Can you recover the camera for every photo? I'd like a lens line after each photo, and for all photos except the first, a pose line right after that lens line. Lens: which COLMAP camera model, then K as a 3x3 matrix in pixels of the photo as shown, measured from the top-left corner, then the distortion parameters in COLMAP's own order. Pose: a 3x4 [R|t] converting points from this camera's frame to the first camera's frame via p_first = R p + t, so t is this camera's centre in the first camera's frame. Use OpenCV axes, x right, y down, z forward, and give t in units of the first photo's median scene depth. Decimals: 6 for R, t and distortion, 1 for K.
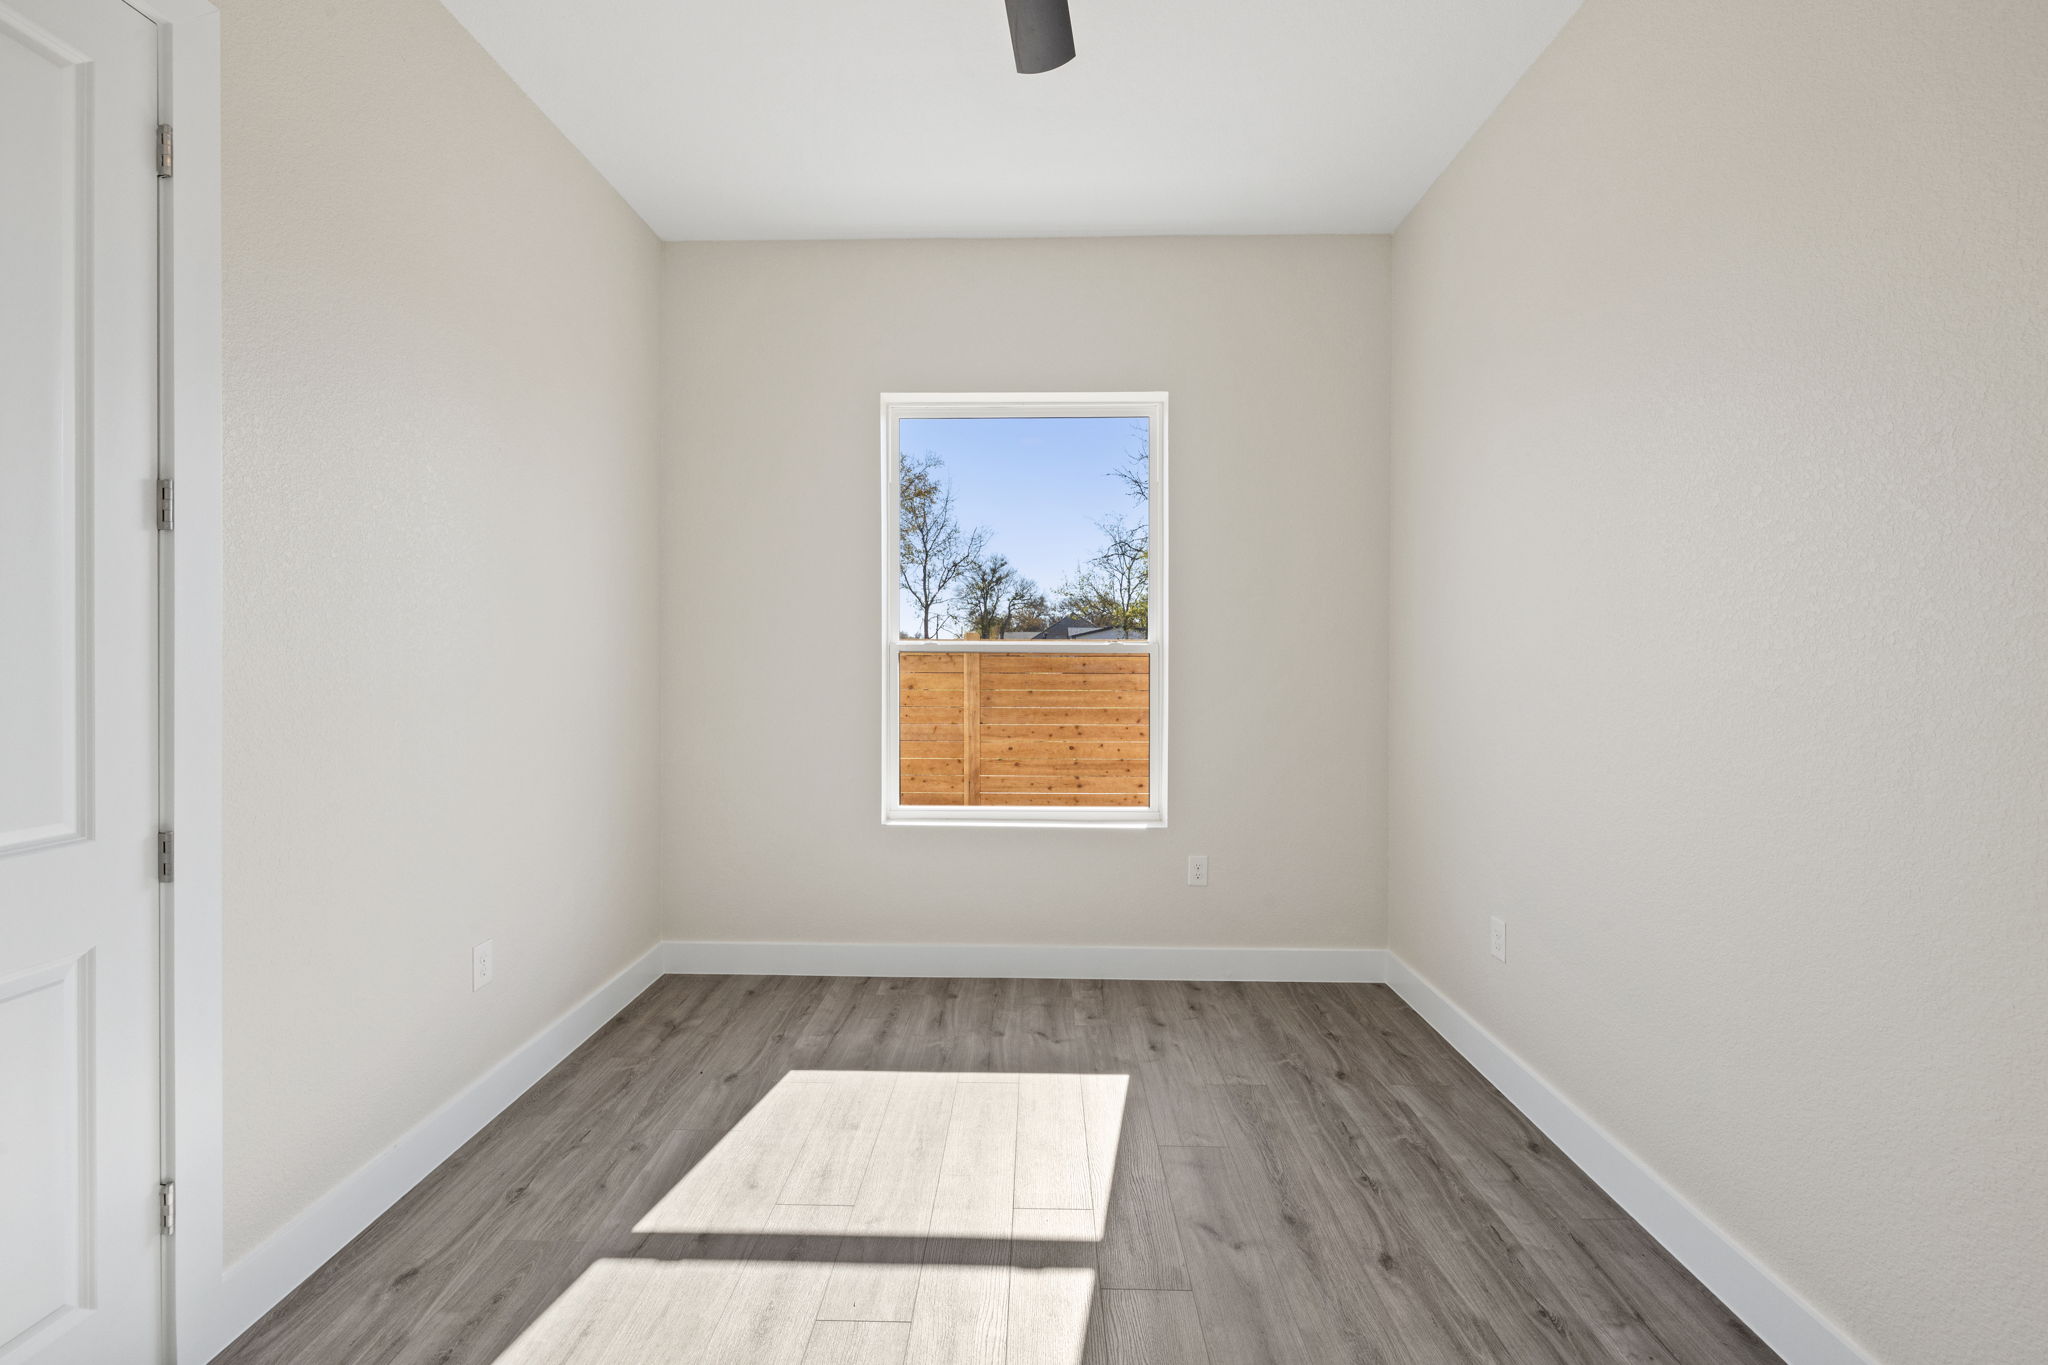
lens RADIAL K [[869.3, 0, 1018.6], [0, 869.3, 663.5], [0, 0, 1]] dist [-0.001118, 0.000518]
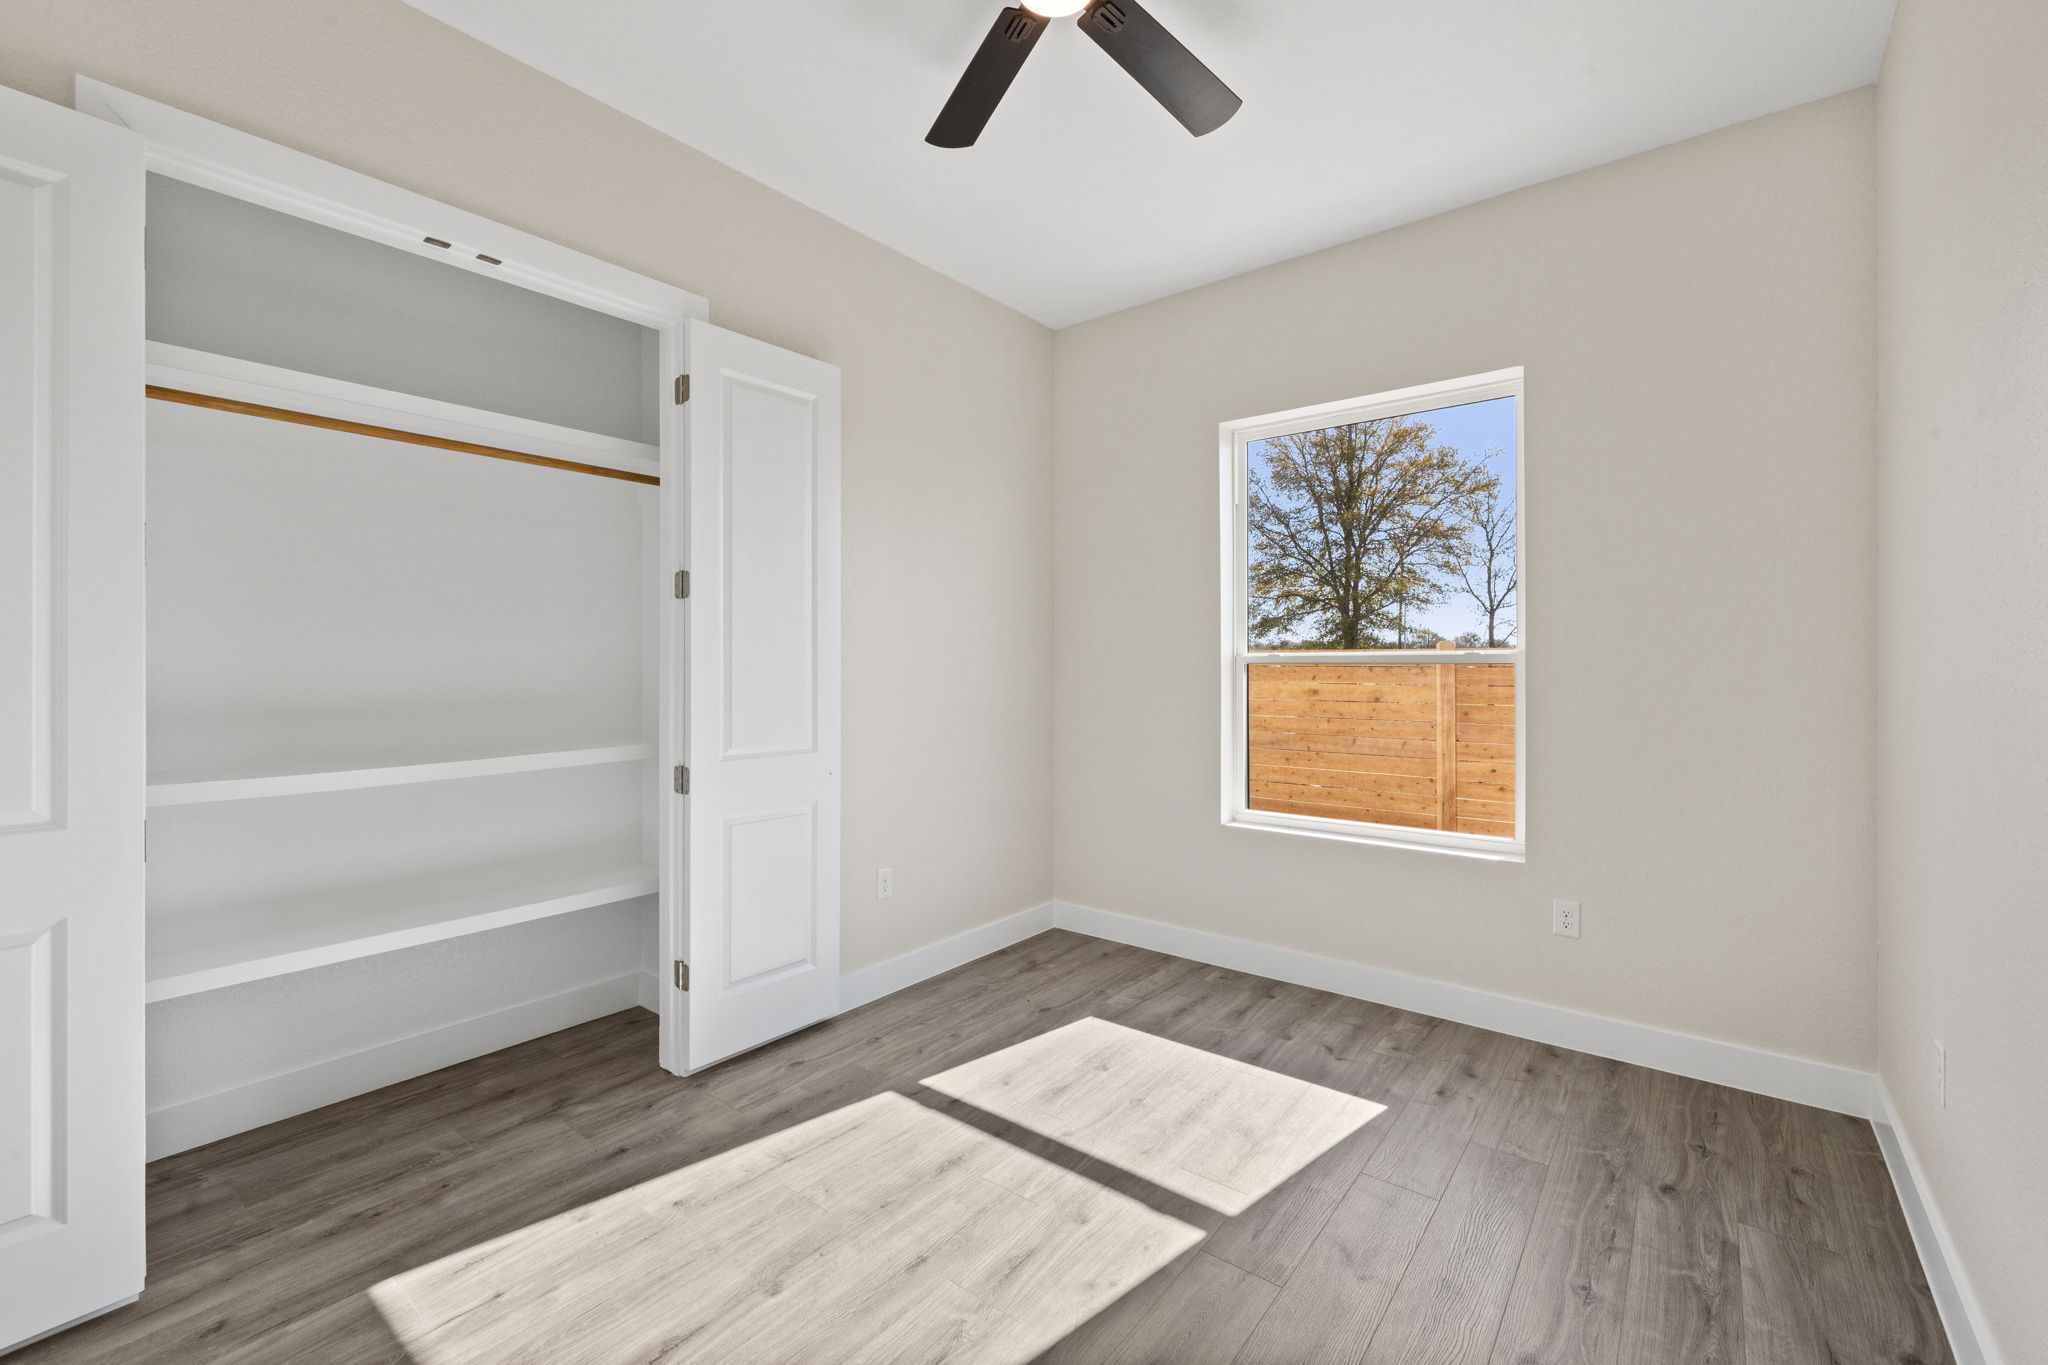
lens RADIAL K [[869.3, 0, 1018.6], [0, 869.3, 663.5], [0, 0, 1]] dist [-0.001118, 0.000518]
pose [[0.794078, -0.003379, -0.607807, 0.325641], [-0.004511, 0.999924, -0.011452, 0.000817], [0.607800, 0.011835, 0.794002, -0.004780]]
